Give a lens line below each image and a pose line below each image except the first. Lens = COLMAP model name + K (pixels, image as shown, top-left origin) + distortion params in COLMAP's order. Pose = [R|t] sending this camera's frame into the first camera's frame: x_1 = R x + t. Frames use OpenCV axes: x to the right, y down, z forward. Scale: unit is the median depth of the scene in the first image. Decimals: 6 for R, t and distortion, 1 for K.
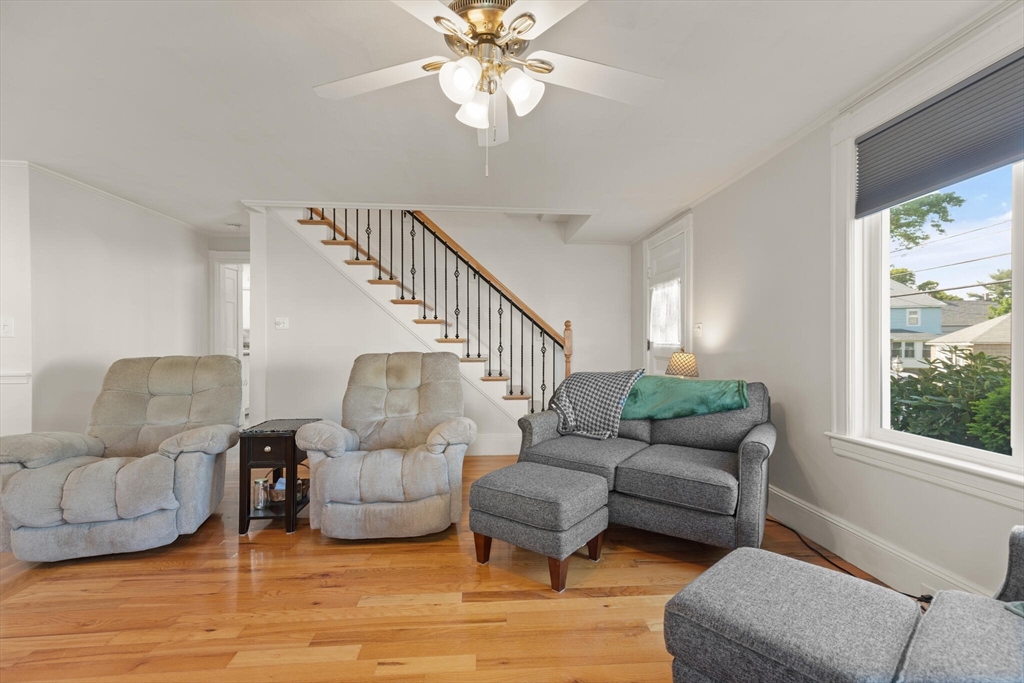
lens RADIAL K [[458.8, 0, 515.8], [0, 458.8, 349.0], [0, 0, 1]] dist [0.003983, 0.000014]
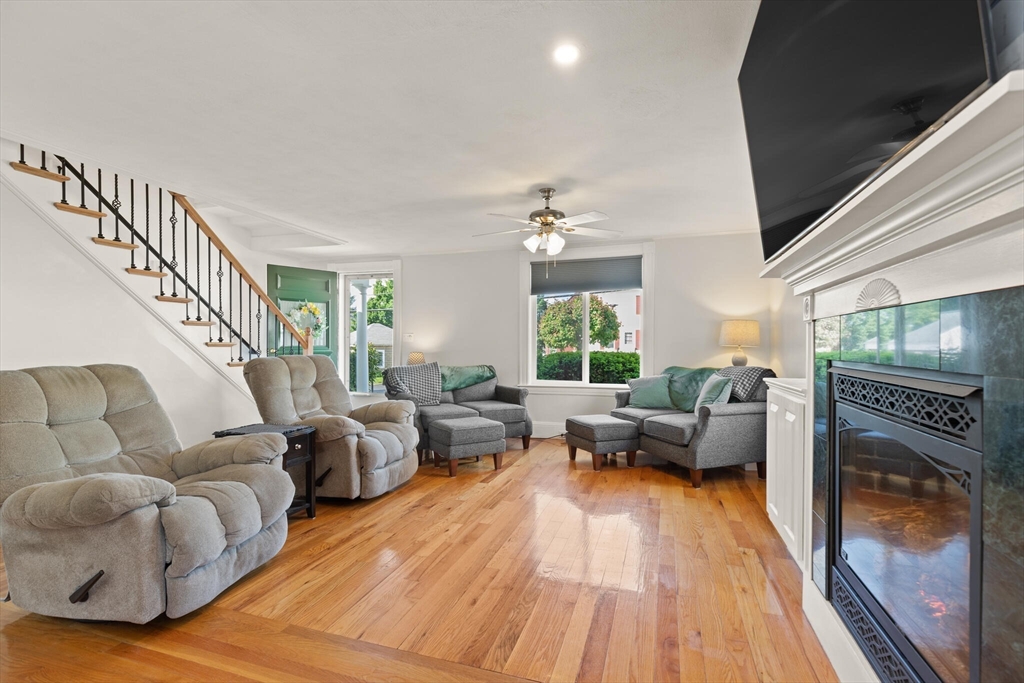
lens RADIAL K [[456.7, 0, 515.7], [0, 456.7, 346.8], [0, 0, 1]] dist [0.000732, -0.000414]
pose [[0.385137, -0.003935, 0.922851, -1.218103], [0.006523, 0.999978, 0.001541, -0.013629], [-0.922837, 0.005426, 0.385154, 0.103287]]
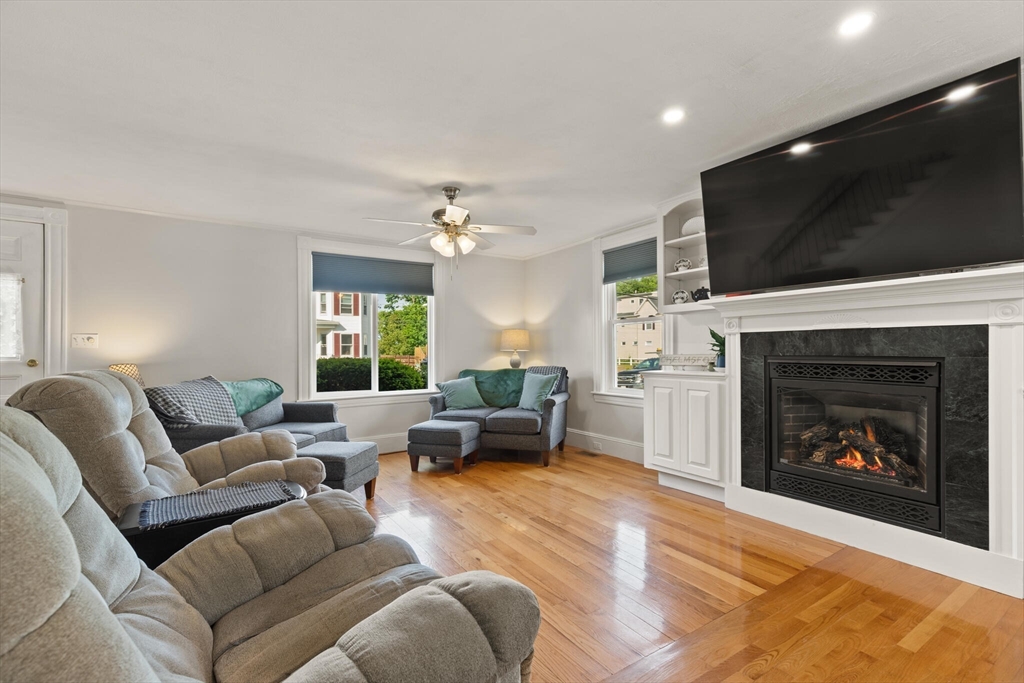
lens RADIAL K [[458.8, 0, 515.8], [0, 458.8, 349.0], [0, 0, 1]] dist [0.003983, 0.000014]
pose [[-0.480268, 0.006341, 0.877099, -1.171872], [0.014180, 0.999899, 0.000535, -0.016335], [-0.877007, 0.012694, -0.480310, 0.937927]]
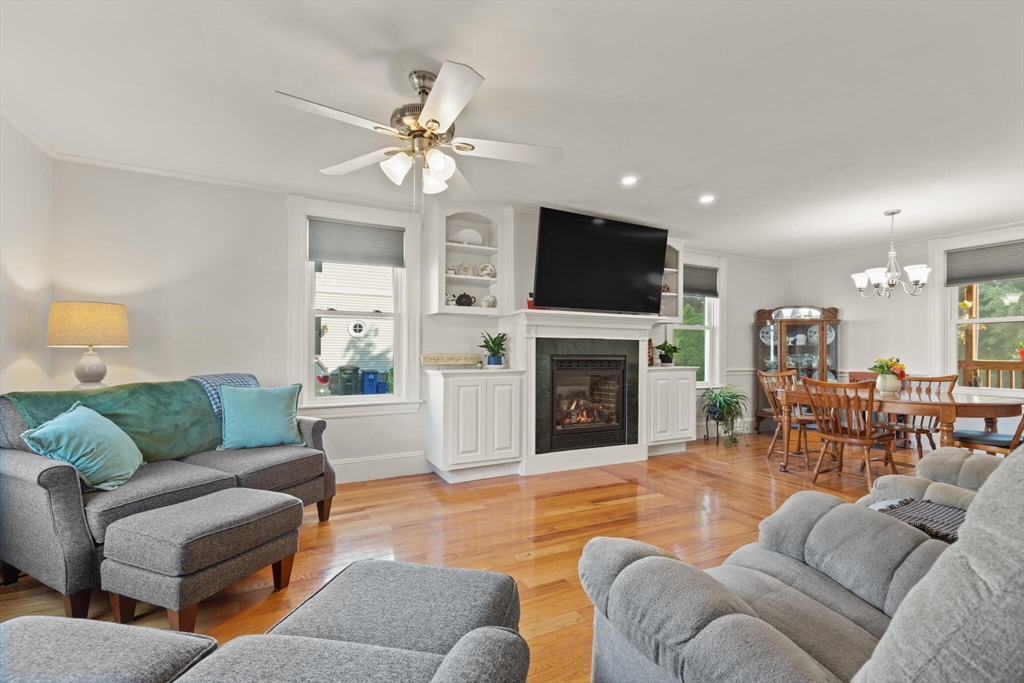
lens RADIAL K [[458.8, 0, 515.8], [0, 458.8, 349.0], [0, 0, 1]] dist [0.003983, 0.000014]
pose [[-0.922201, -0.007784, -0.386633, 0.104517], [-0.009011, 0.999958, 0.001361, -0.011768], [0.386606, 0.004739, -0.922233, 1.229690]]
